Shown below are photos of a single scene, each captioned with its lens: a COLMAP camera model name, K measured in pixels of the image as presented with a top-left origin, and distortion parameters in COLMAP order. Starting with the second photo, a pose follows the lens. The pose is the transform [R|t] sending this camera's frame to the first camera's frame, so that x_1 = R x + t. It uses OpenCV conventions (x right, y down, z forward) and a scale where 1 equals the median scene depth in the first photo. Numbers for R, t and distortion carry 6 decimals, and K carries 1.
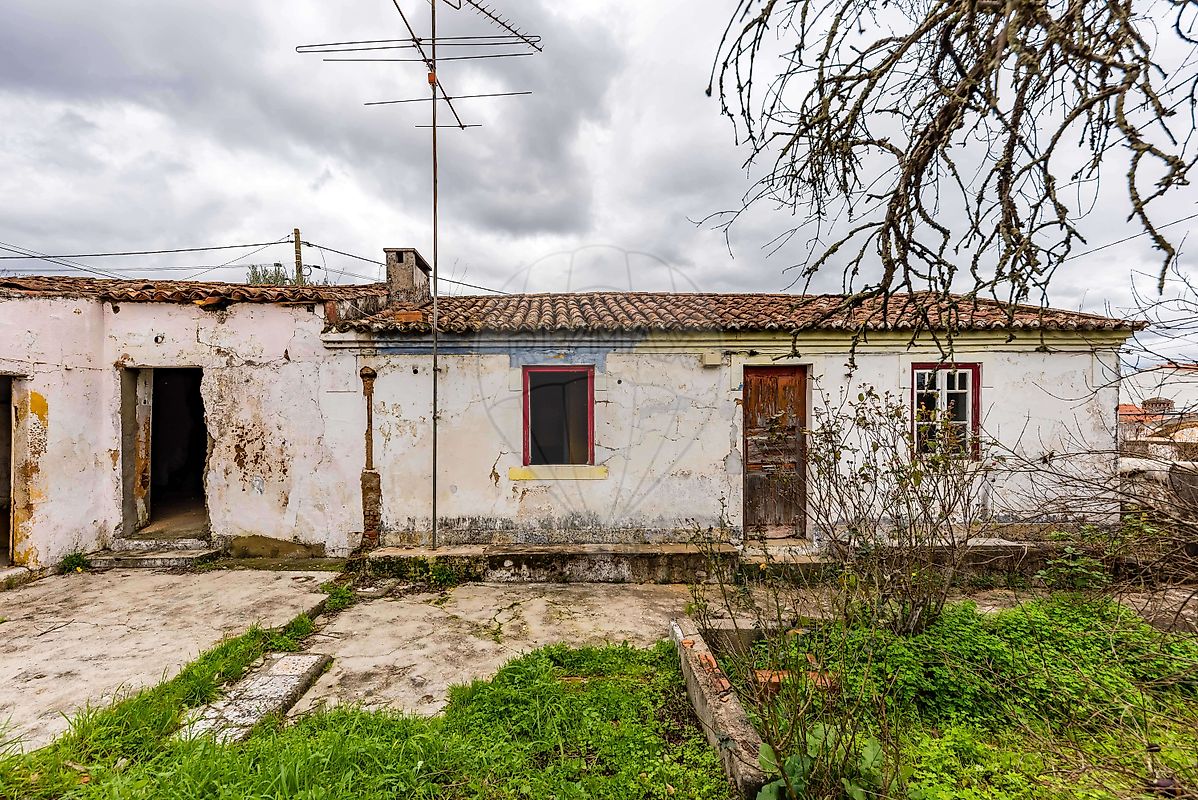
lens RADIAL K [[502.3, 0, 597.0], [0, 502.3, 414.5], [0, 0, 1]] dist [0.001707, -0.000381]
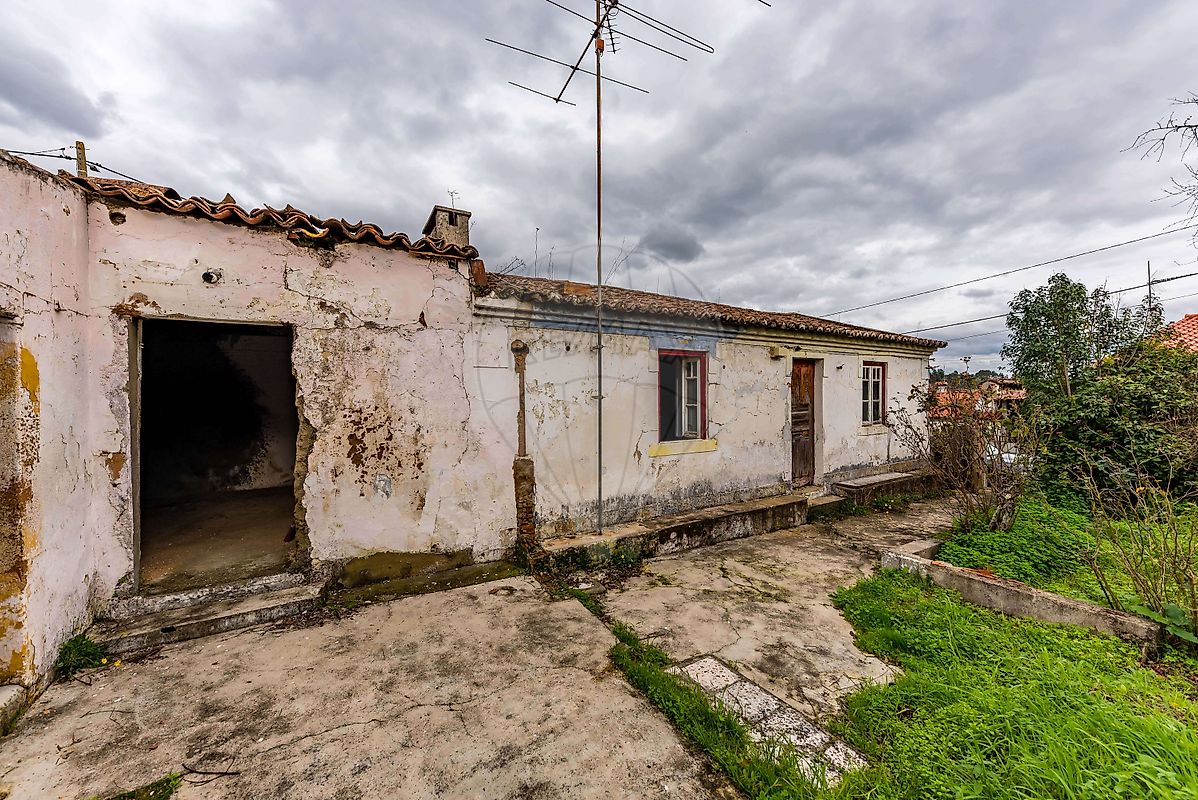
lens RADIAL K [[427.8, 0, 608.9], [0, 427.8, 399.8], [0, 0, 1]] dist [0.001494, -0.000173]
pose [[0.872431, -0.003930, 0.488722, -0.692992], [0.003982, 0.999992, 0.000932, 0.009948], [-0.488722, 0.001133, 0.872439, 0.266517]]
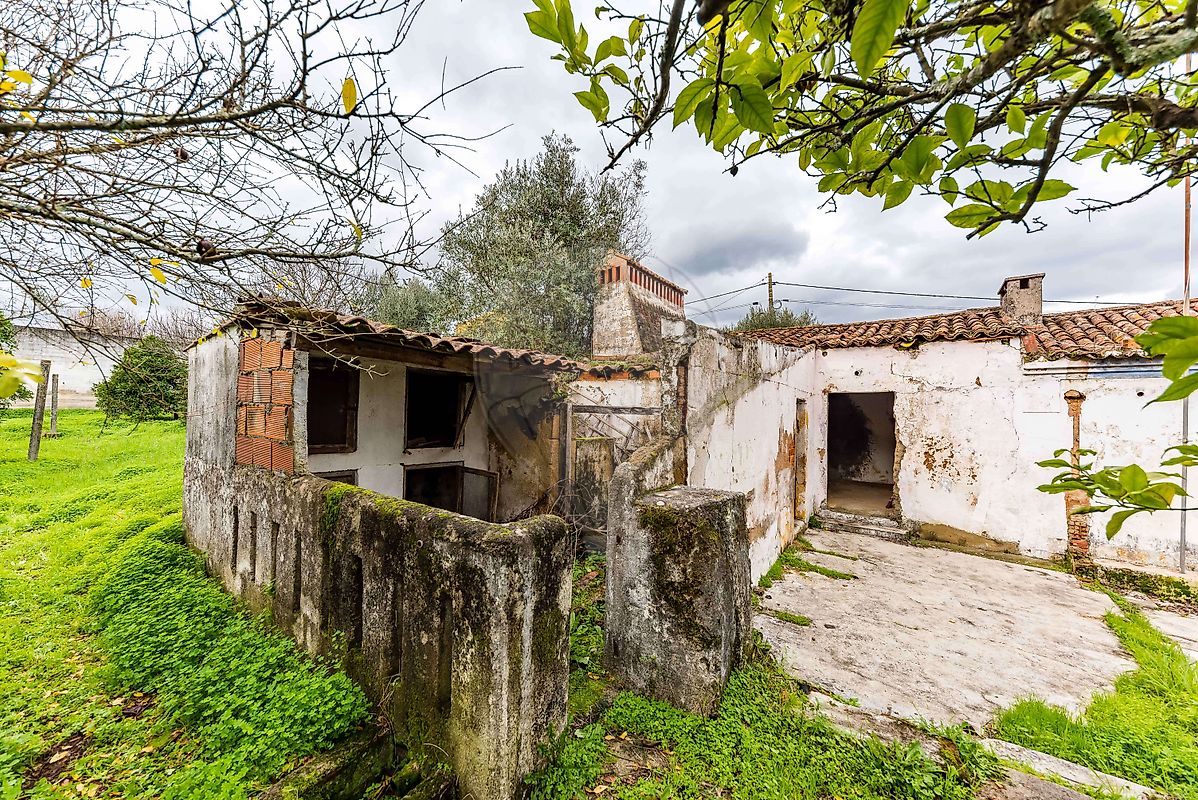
lens RADIAL K [[441.3, 0, 580.1], [0, 441.3, 407.7], [0, 0, 1]] dist [-0.000036, -0.000341]
pose [[0.752777, 0.013190, -0.658144, -0.640692], [-0.023594, 0.999697, -0.006951, -0.024434], [0.657853, 0.020761, 0.752860, -0.442869]]
